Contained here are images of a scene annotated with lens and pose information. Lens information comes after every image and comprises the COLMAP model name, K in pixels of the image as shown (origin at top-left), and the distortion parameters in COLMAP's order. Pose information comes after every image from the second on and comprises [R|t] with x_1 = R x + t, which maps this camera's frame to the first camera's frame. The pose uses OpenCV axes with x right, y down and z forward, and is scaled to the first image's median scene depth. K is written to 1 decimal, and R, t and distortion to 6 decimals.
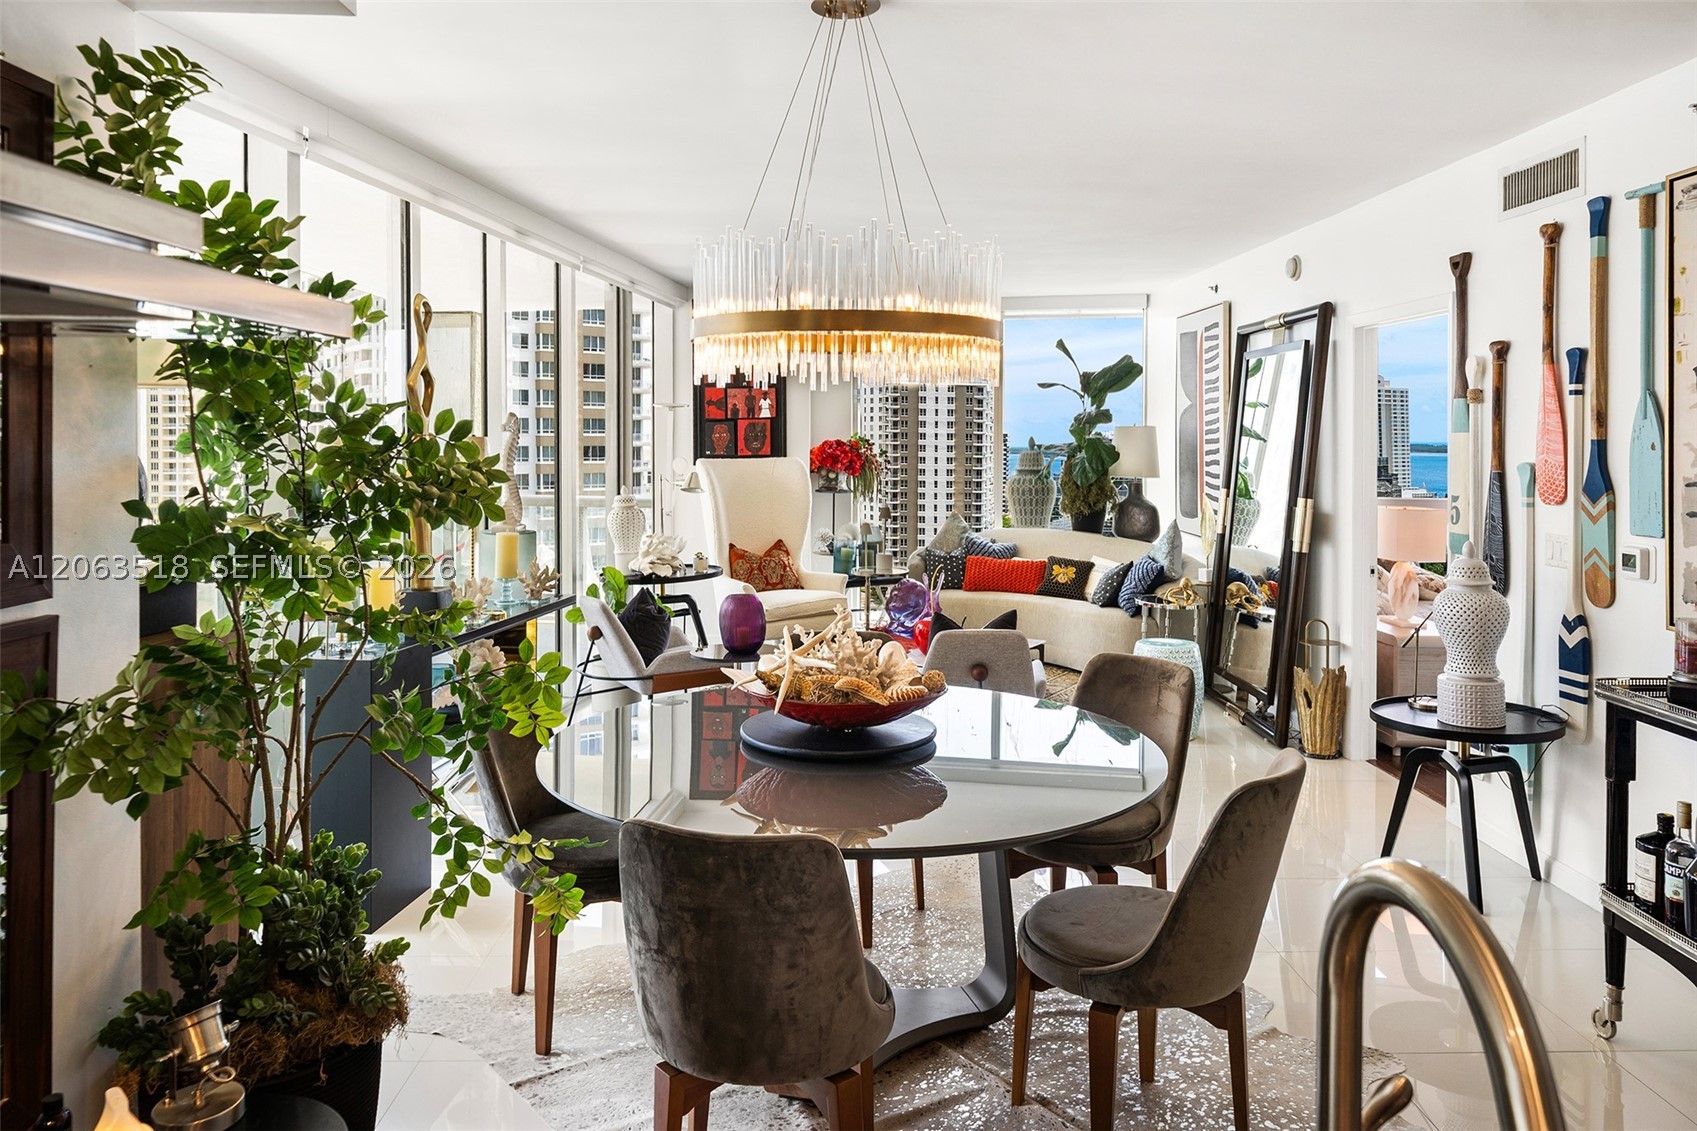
lens RADIAL K [[1180.1, 0, 858.2], [0, 1180.1, 434.3], [0, 0, 1]] dist [0.008927, -0.000241]
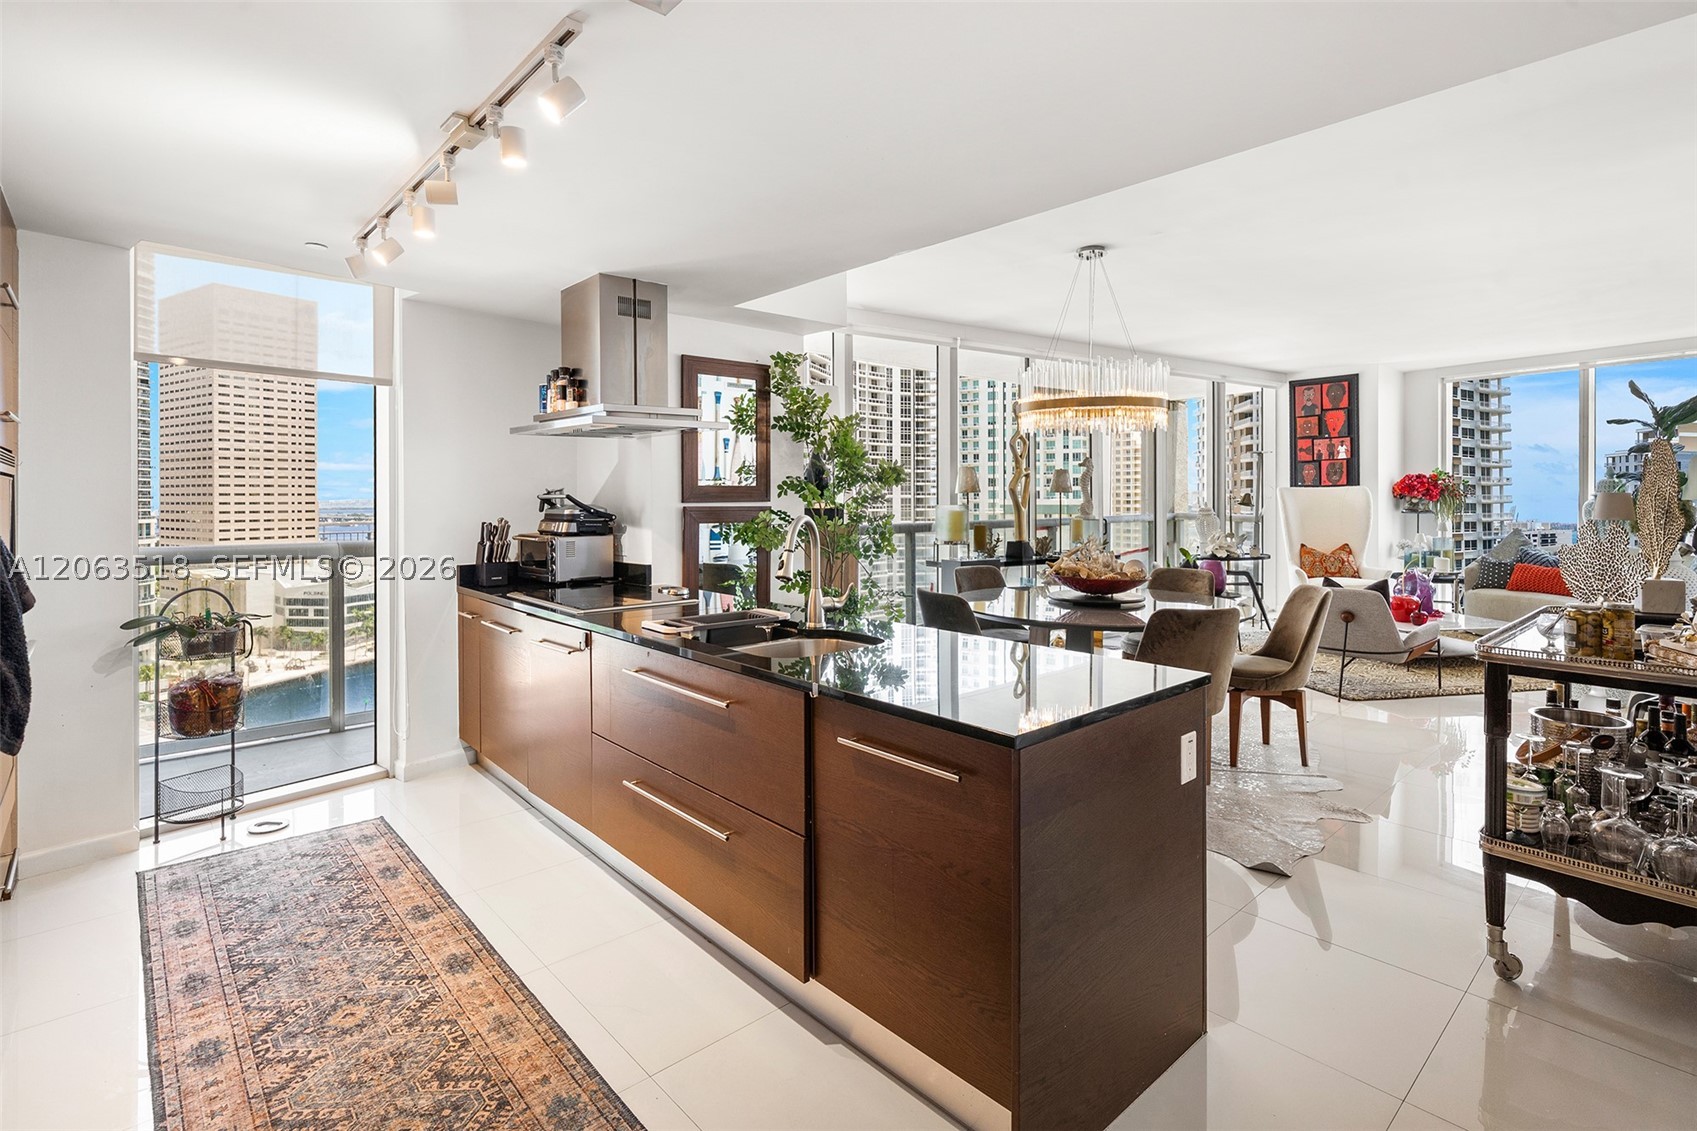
lens RADIAL K [[820.0, 0, 837.6], [0, 820.0, 499.7], [0, 0, 1]] dist [0.004803, -0.000368]
pose [[0.642205, 0.003869, -0.766523, 0.319437], [0.006210, 0.999928, 0.010250, 0.023521], [0.766508, -0.011342, 0.642135, -0.114198]]
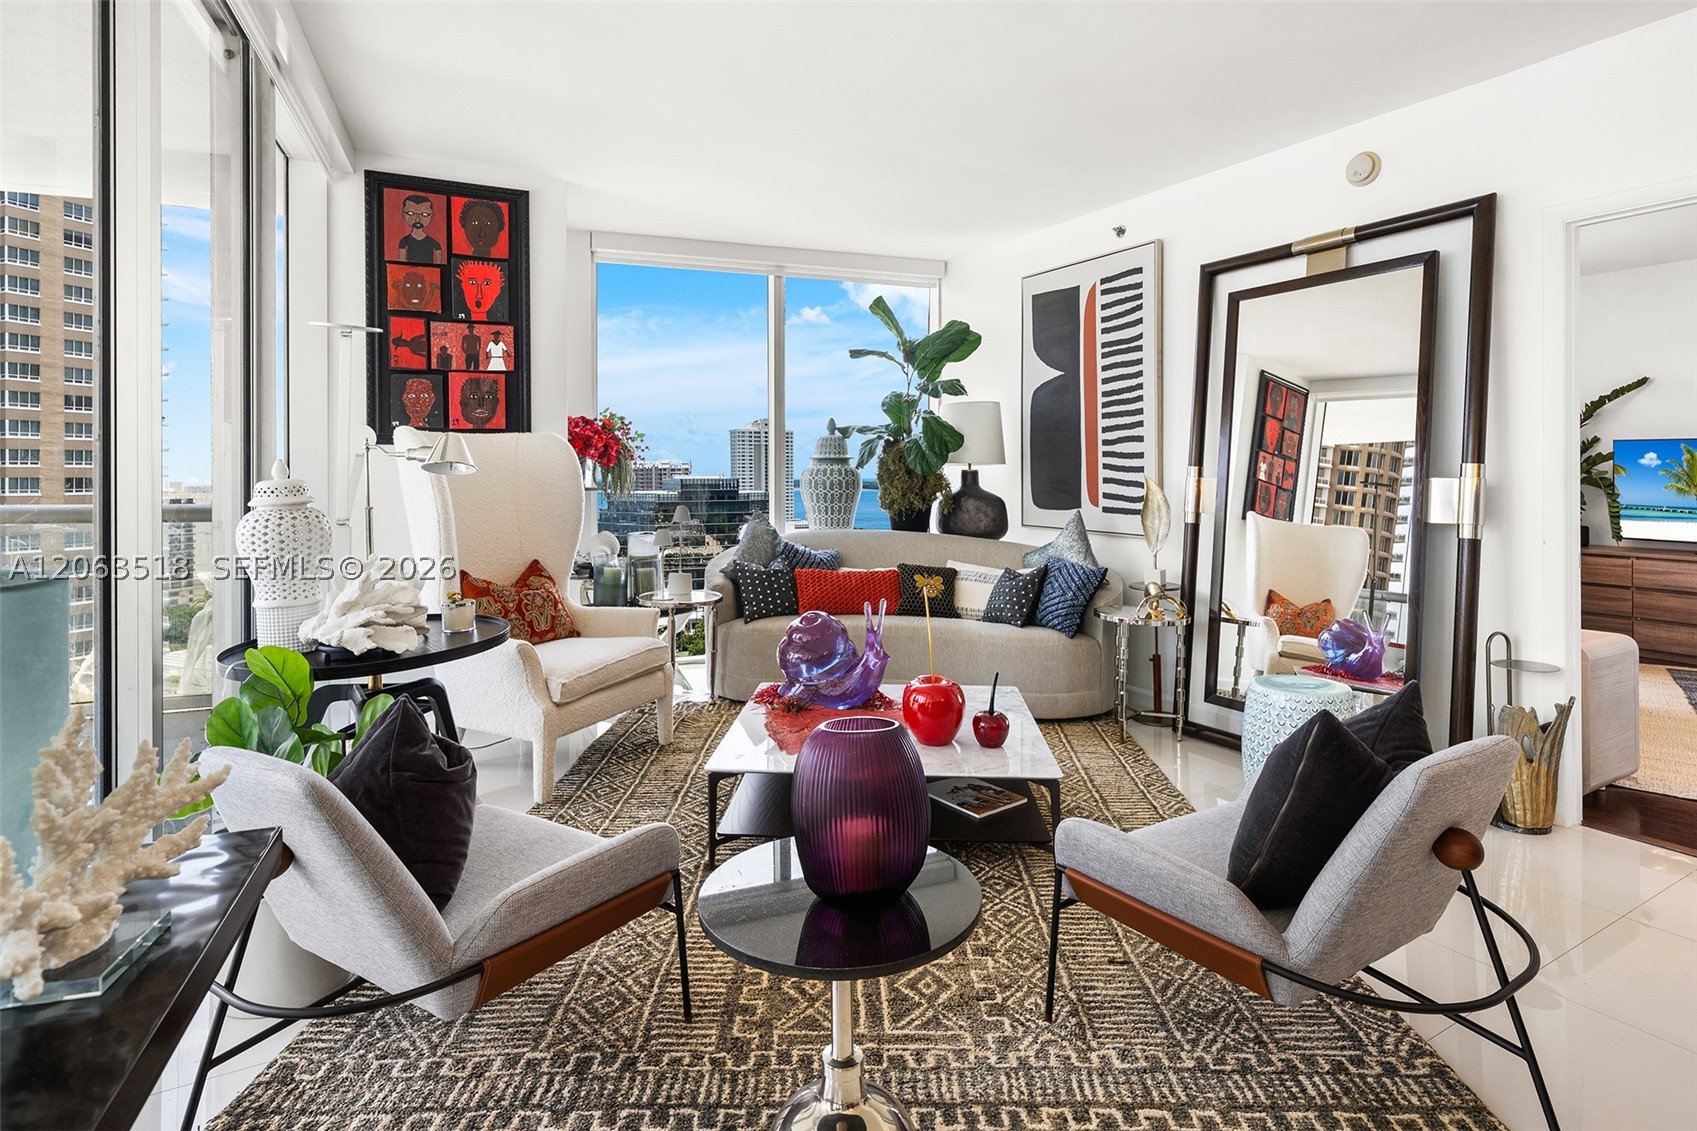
lens RADIAL K [[842.5, 0, 822.2], [0, 842.5, 473.4], [0, 0, 1]] dist [-0.002854, -0.000479]
pose [[0.874267, -0.000307, 0.485445, -0.161040], [-0.000184, 1.000000, 0.000964, 0.045114], [-0.485445, -0.000932, 0.874267, 0.565777]]
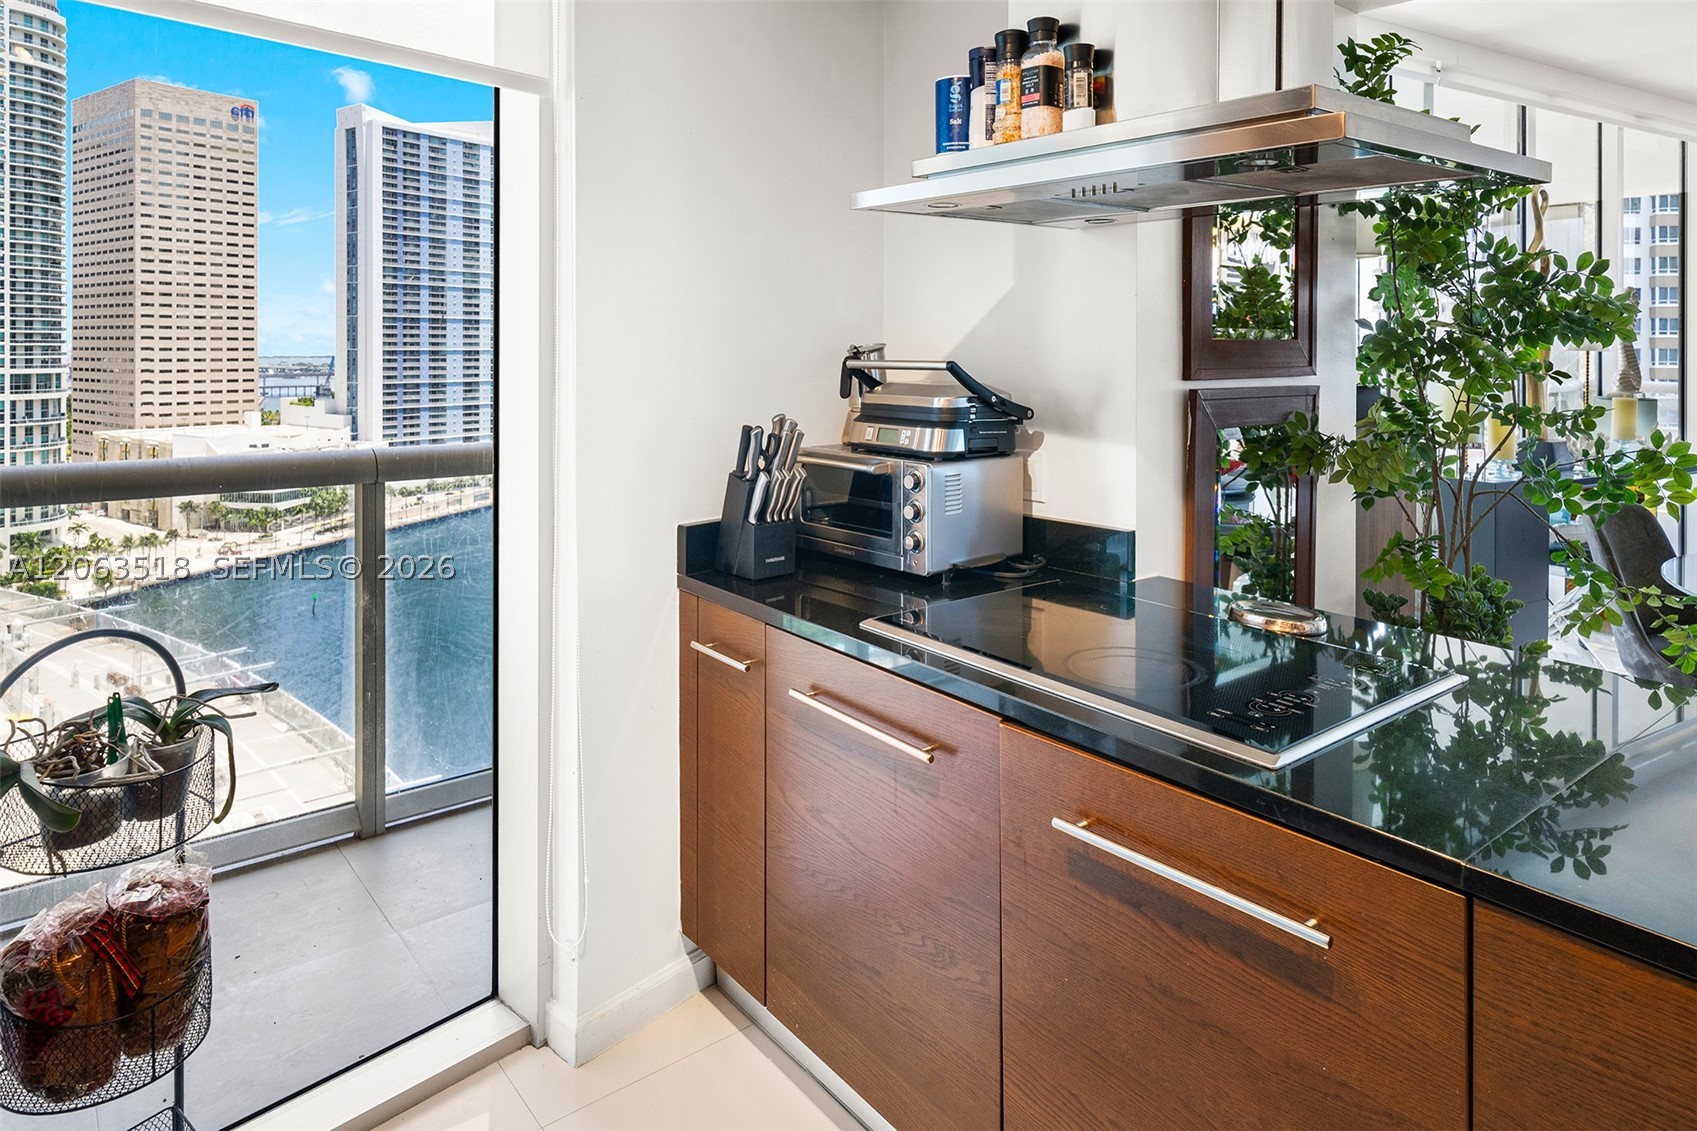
lens RADIAL K [[1040.6, 0, 830.1], [0, 1040.6, 350.4], [0, 0, 1]] dist [0.000347, -0.000559]
pose [[0.594901, 0.008803, -0.803751, 0.022868], [0.001817, 0.999923, 0.012296, 0.018548], [0.803797, -0.008776, 0.594839, -0.099124]]
